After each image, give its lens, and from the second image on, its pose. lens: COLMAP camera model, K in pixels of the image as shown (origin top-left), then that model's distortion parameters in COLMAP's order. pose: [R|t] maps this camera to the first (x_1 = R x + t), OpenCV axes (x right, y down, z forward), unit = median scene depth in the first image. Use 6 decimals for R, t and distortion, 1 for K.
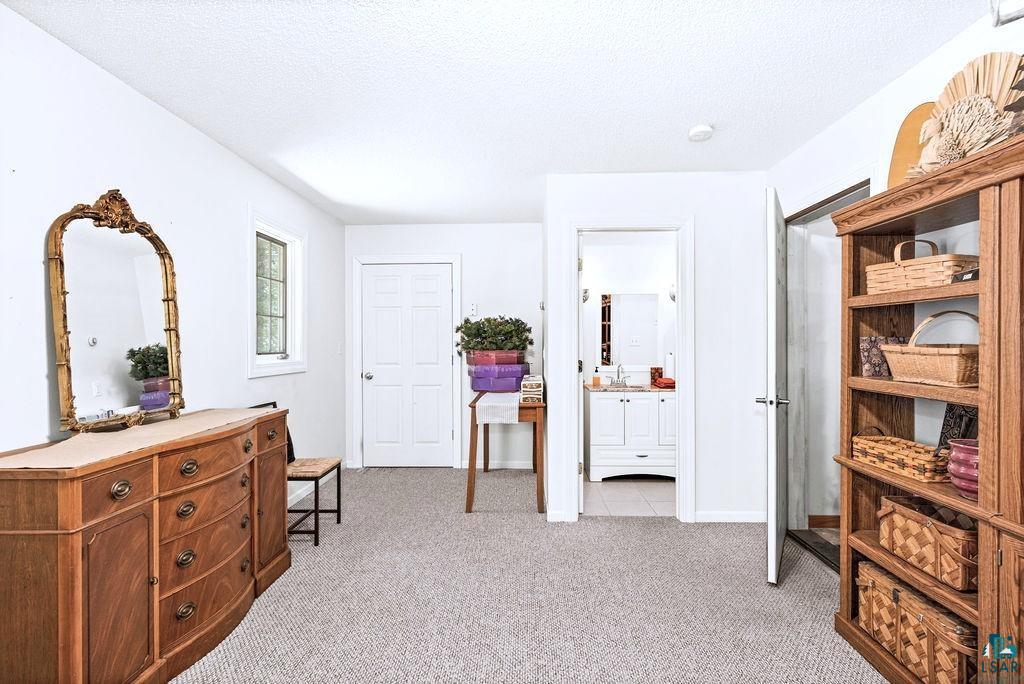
lens RADIAL K [[500.5, 0, 510.0], [0, 500.5, 344.6], [0, 0, 1]] dist [0.002363, 0.000504]
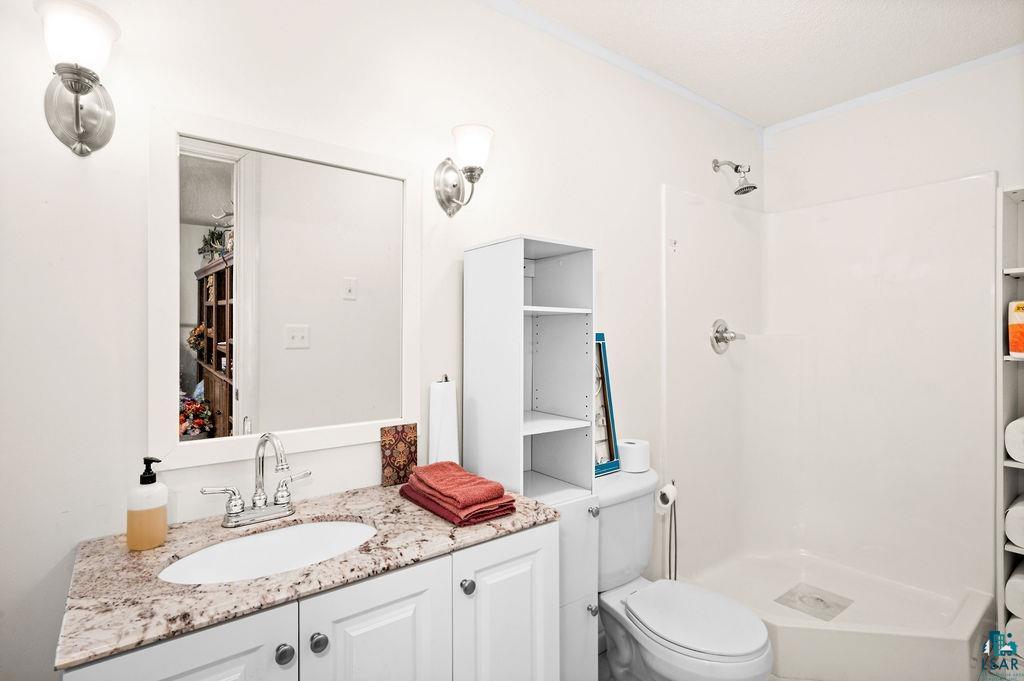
lens RADIAL K [[498.1, 0, 515.7], [0, 498.1, 334.9], [0, 0, 1]] dist [0.000984, 0.000537]
pose [[0.760247, 0.002560, 0.649630, 0.152357], [0.004282, 0.999951, -0.008951, -0.005895], [-0.649620, 0.009586, 0.760198, 0.729494]]
